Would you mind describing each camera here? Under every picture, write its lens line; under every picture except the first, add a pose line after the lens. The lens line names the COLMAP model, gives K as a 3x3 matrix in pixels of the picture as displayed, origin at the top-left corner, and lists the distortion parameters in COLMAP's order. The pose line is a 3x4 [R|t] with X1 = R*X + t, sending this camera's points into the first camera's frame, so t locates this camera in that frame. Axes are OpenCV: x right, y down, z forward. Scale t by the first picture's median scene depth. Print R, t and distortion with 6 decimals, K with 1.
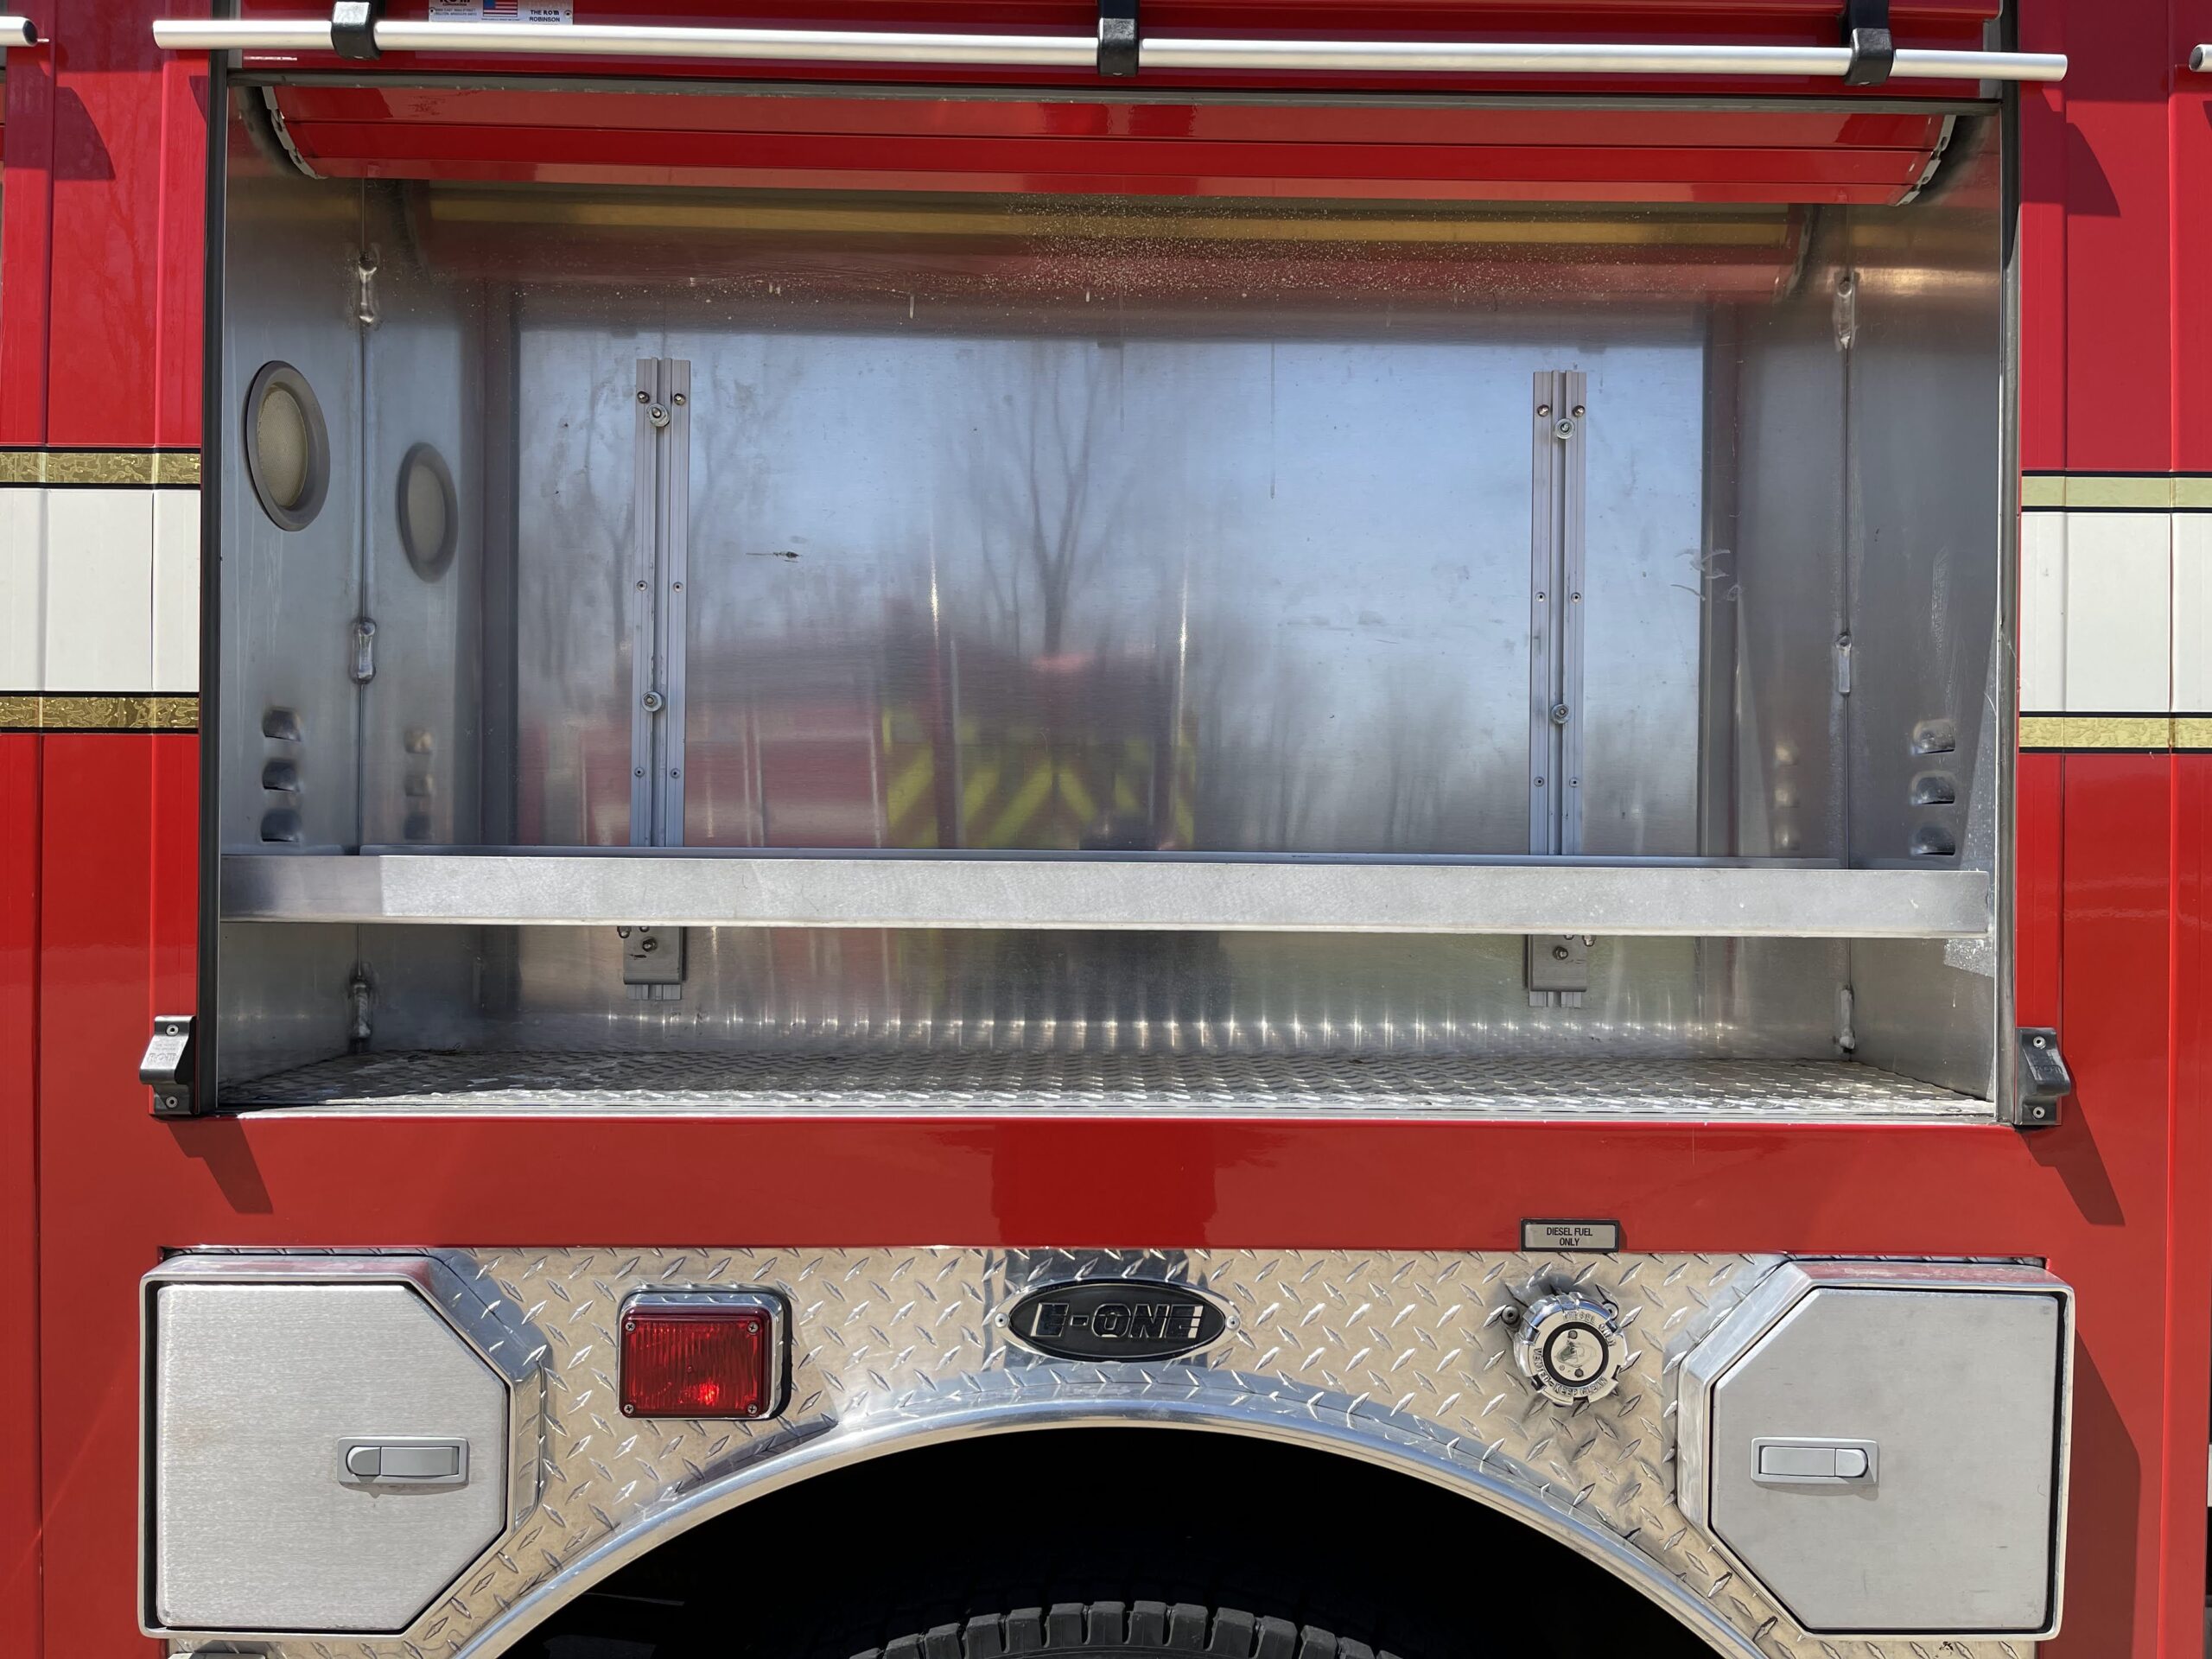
lens RADIAL K [[1677.8, 0, 1124.9], [0, 1677.8, 829.3], [0, 0, 1]] dist [0.061385, -0.079316]
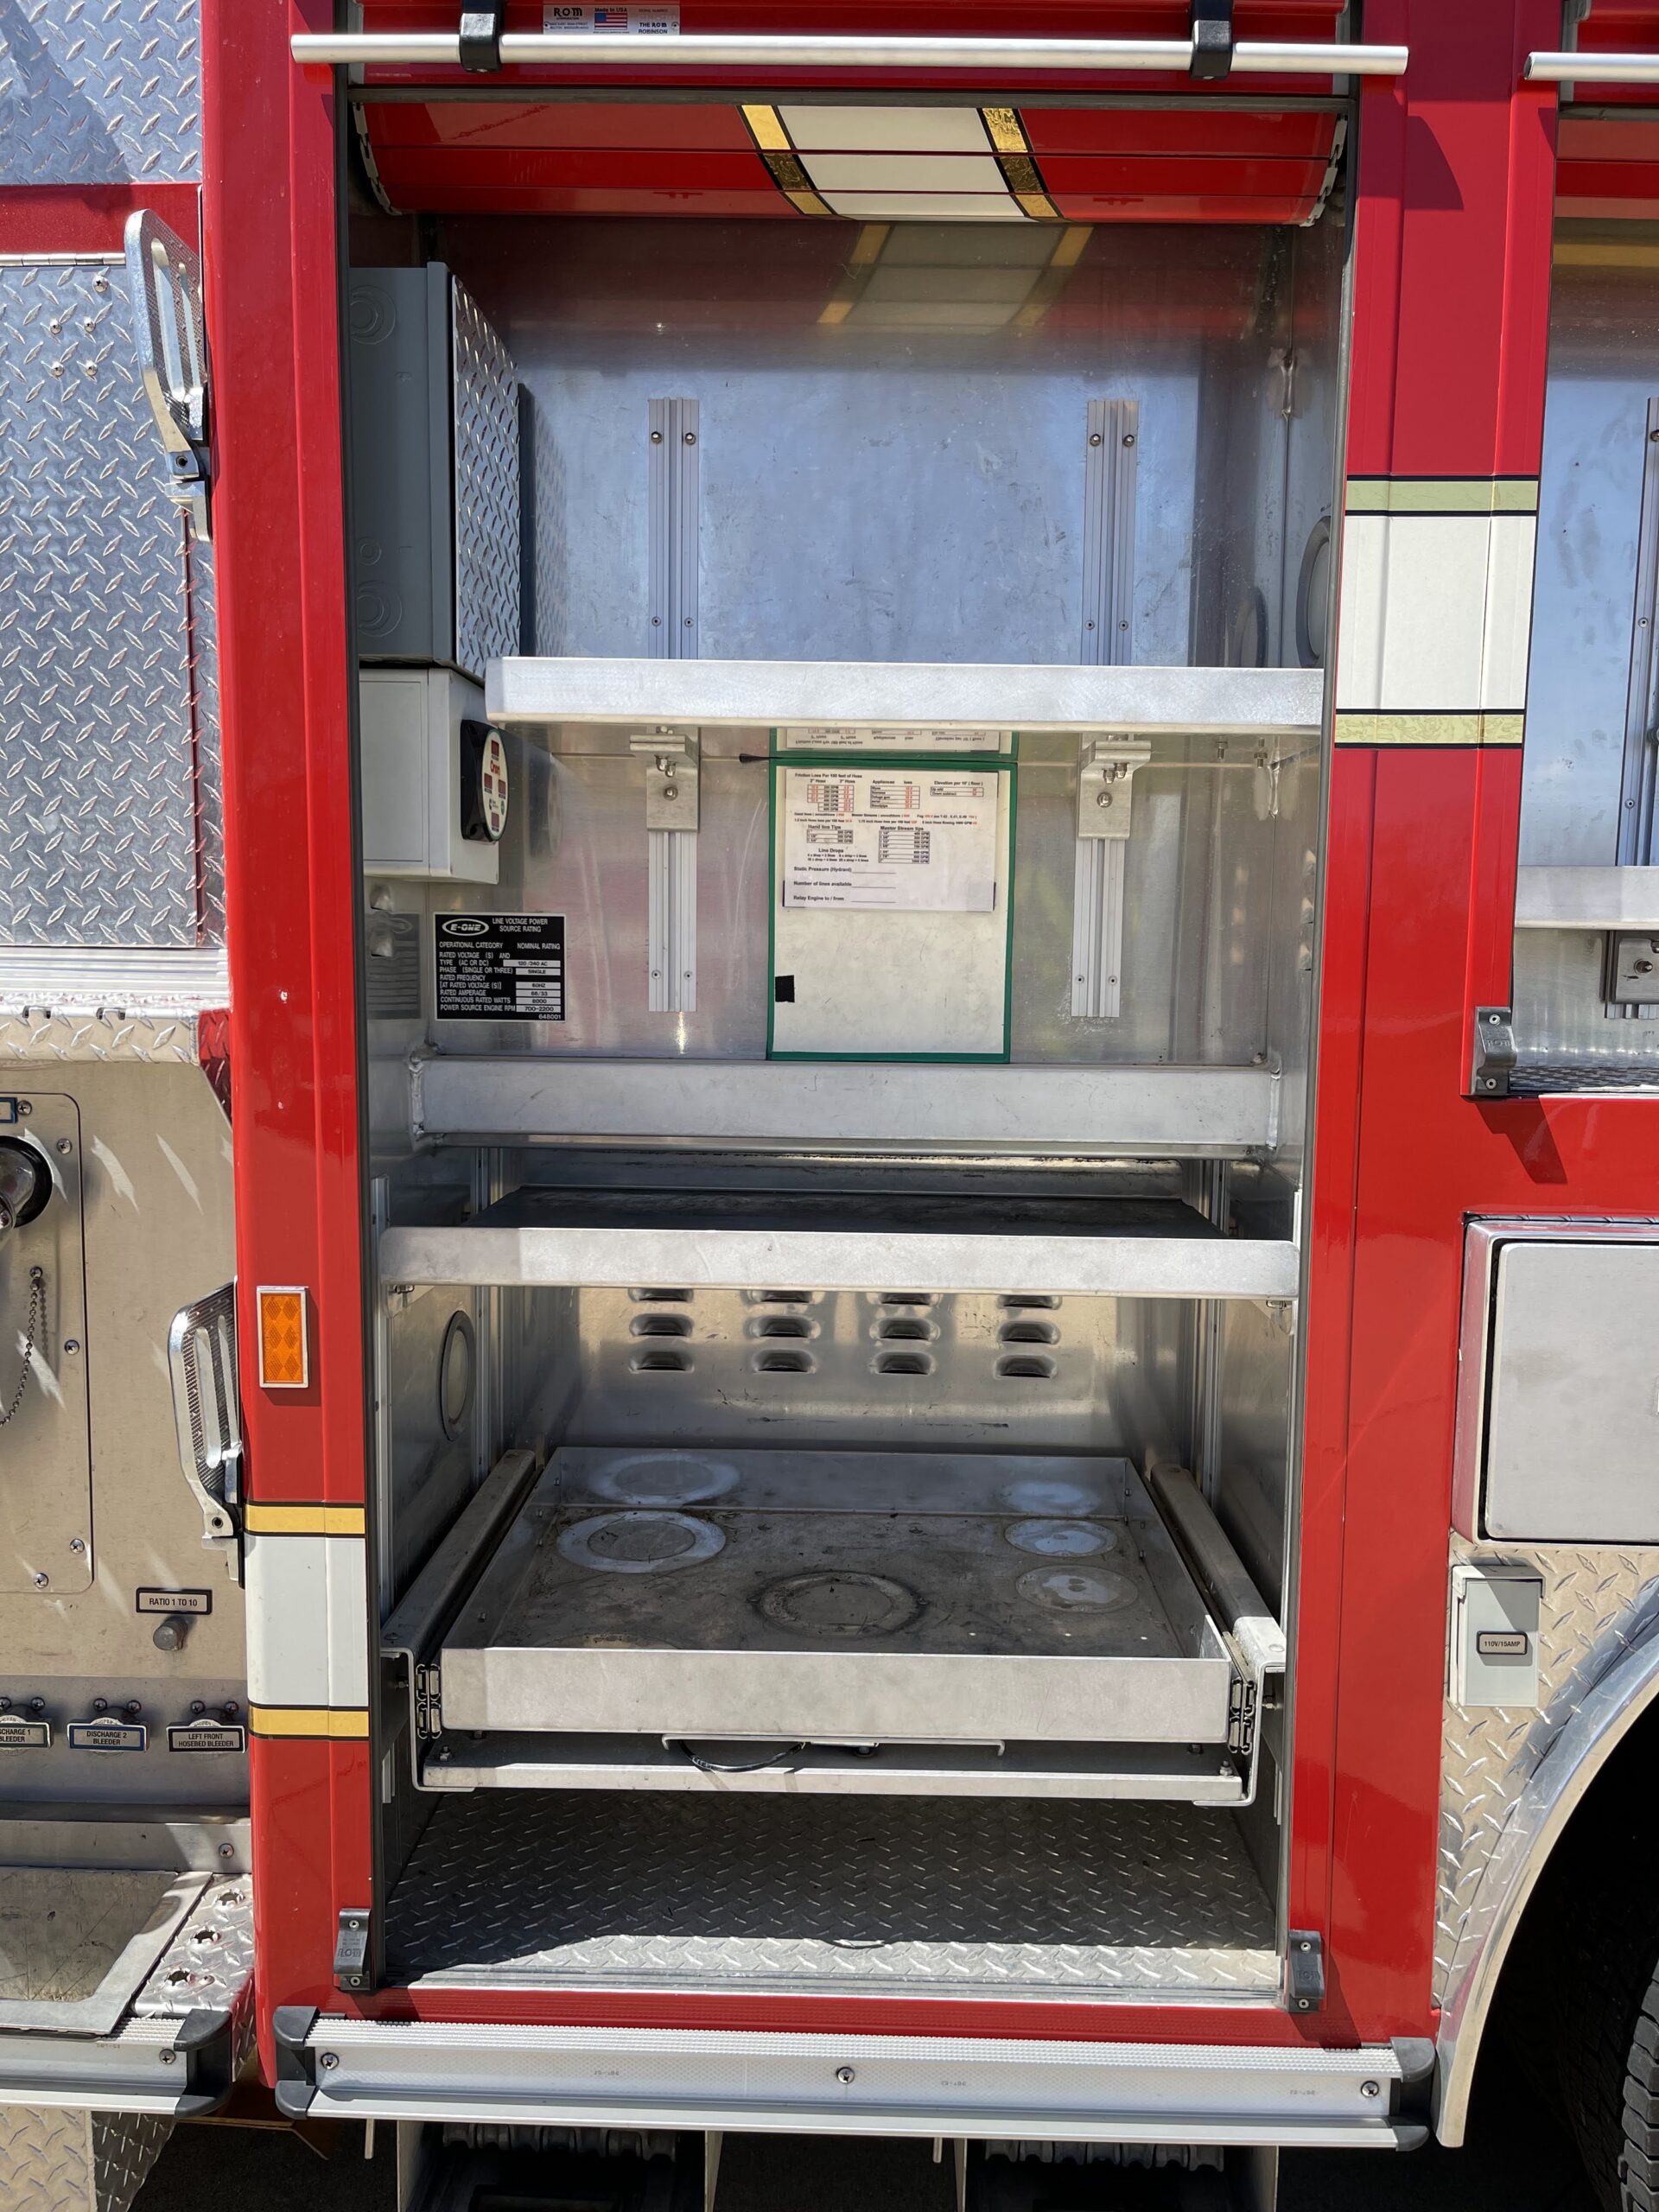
lens RADIAL K [[1677.8, 0, 830.4], [0, 1677.8, 1119.0], [0, 0, 1]] dist [0.061385, -0.079316]
pose [[0.999108, 0.008831, -0.041284, -0.944500], [-0.004690, 0.995042, 0.099347, 0.075316], [0.041957, -0.099065, 0.994196, -0.127125]]
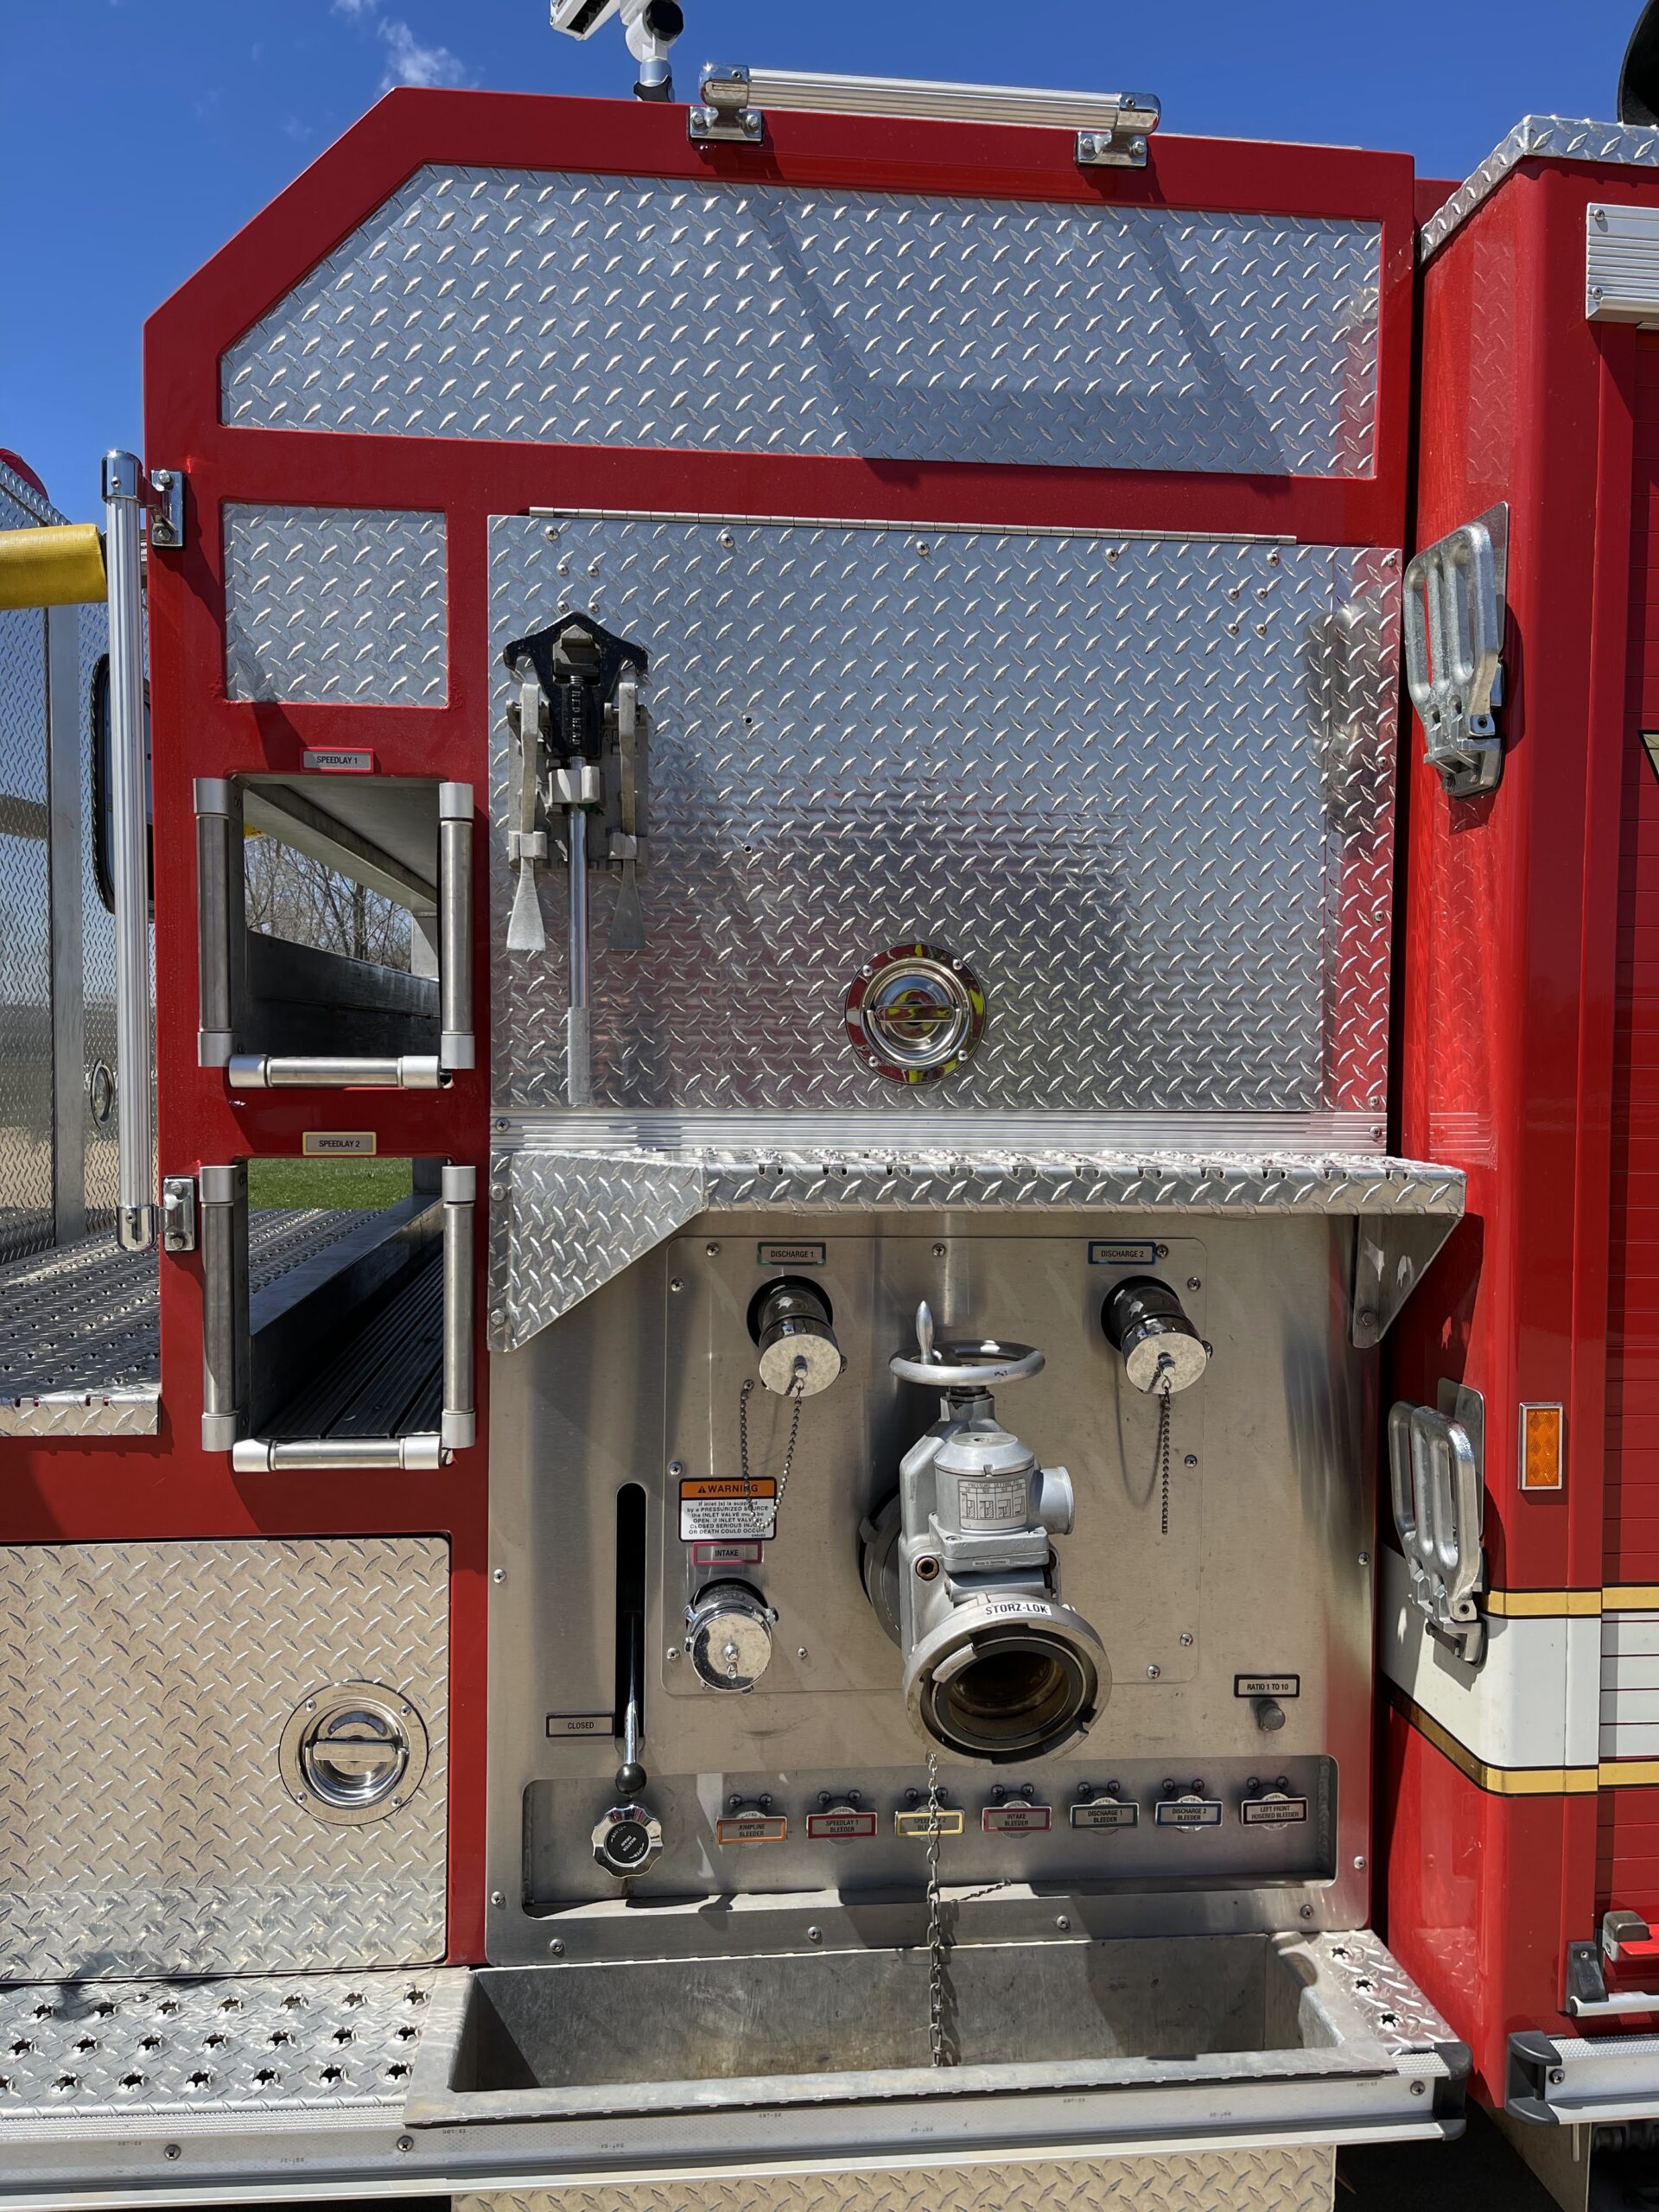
lens RADIAL K [[1677.8, 0, 828.7], [0, 1677.8, 1112.0], [0, 0, 1]] dist [0.061385, -0.079316]
pose [[0.995561, -0.005141, 0.093983, -2.055913], [0.001393, 0.999203, 0.039902, 0.016220], [-0.094113, -0.039594, 0.994774, -0.304202]]
